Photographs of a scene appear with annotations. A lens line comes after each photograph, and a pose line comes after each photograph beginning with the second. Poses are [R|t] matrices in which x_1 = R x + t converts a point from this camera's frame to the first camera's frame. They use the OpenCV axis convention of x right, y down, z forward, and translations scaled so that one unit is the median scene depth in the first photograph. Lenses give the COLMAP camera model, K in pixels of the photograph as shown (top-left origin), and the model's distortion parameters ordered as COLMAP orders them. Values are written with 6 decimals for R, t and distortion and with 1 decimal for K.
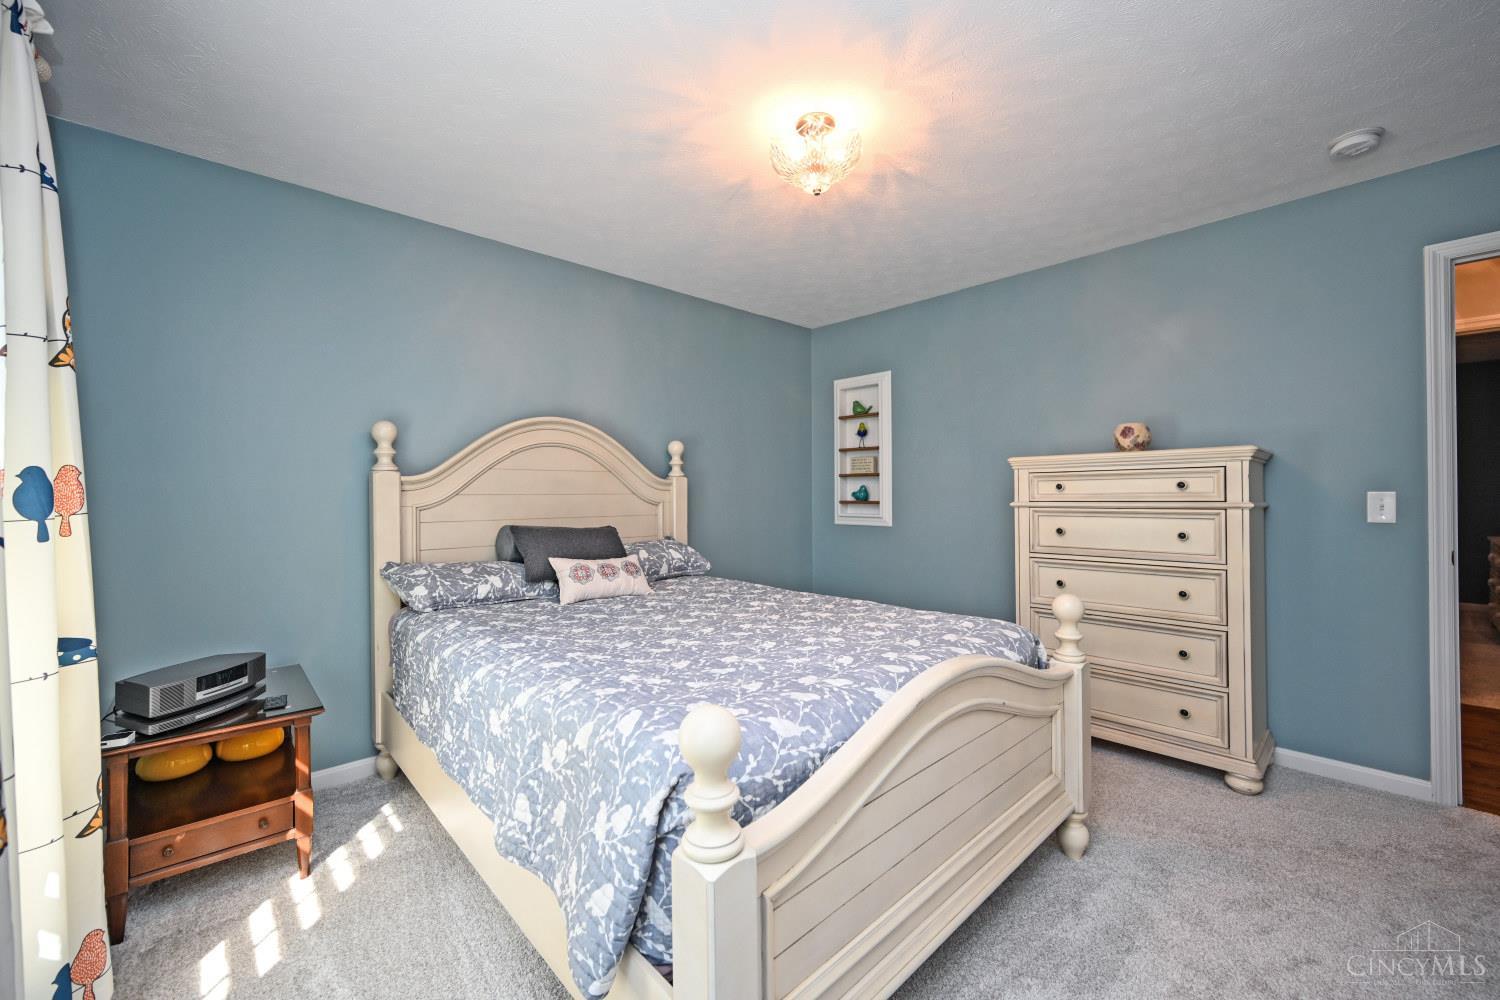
lens RADIAL K [[594.2, 0, 748.2], [0, 594.2, 493.7], [0, 0, 1]] dist [0.002742, -0.000278]
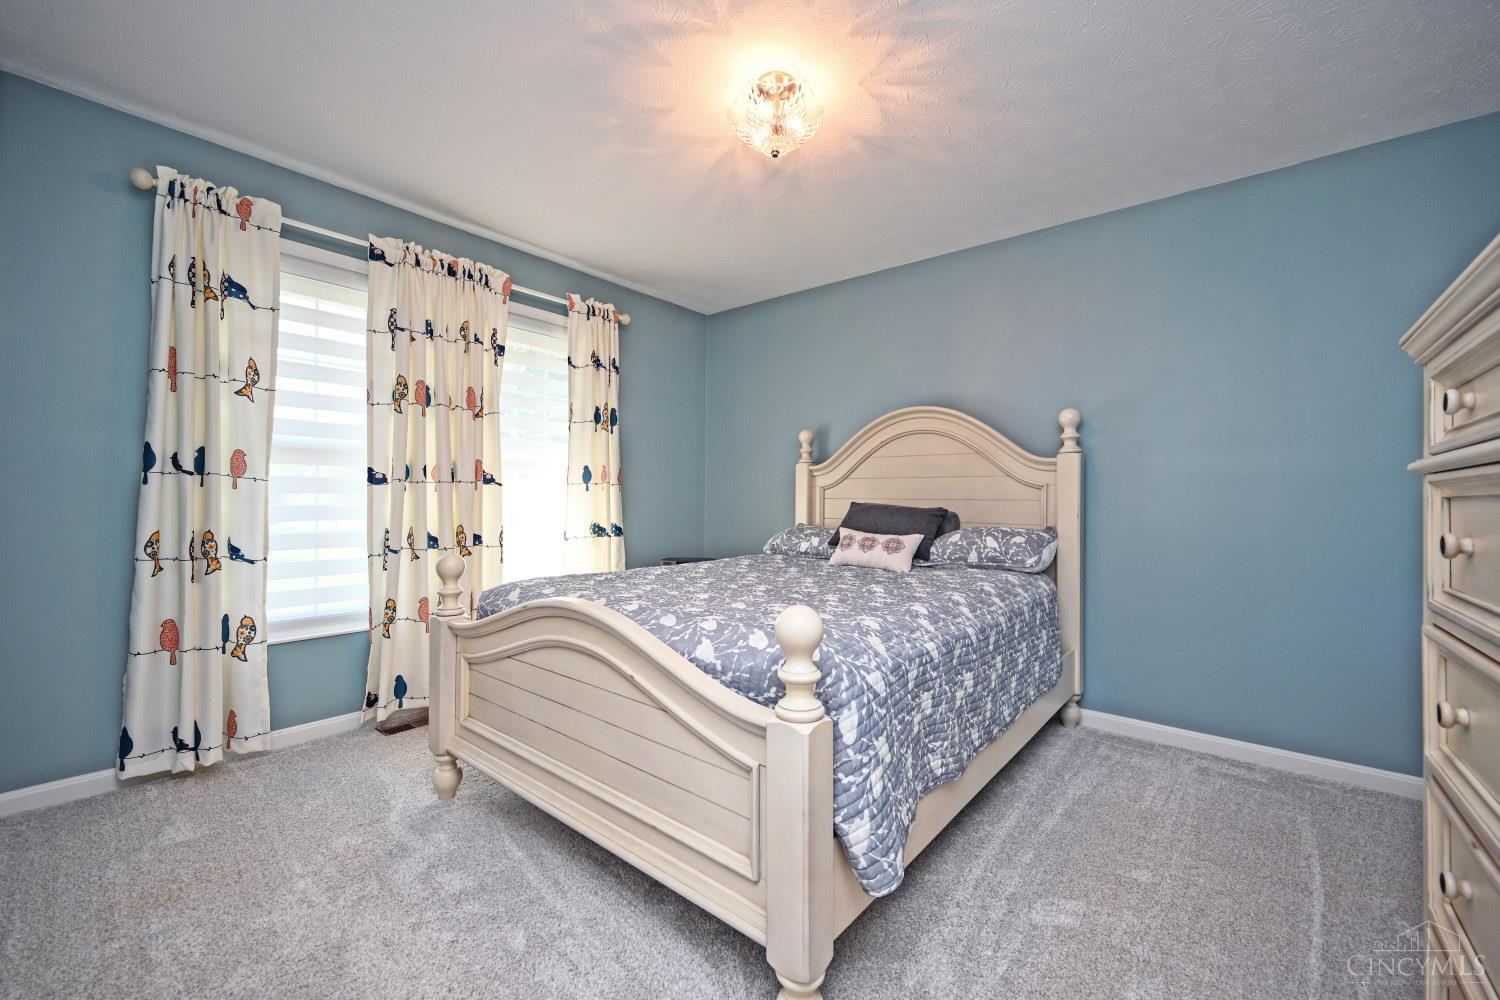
lens RADIAL K [[594.2, 0, 748.9], [0, 594.2, 502.1], [0, 0, 1]] dist [0.002742, -0.000278]
pose [[0.140063, 0.016396, -0.990007, 0.704759], [-0.006774, 0.999855, 0.015601, 0.031742], [0.990119, 0.004521, 0.140153, 0.534619]]
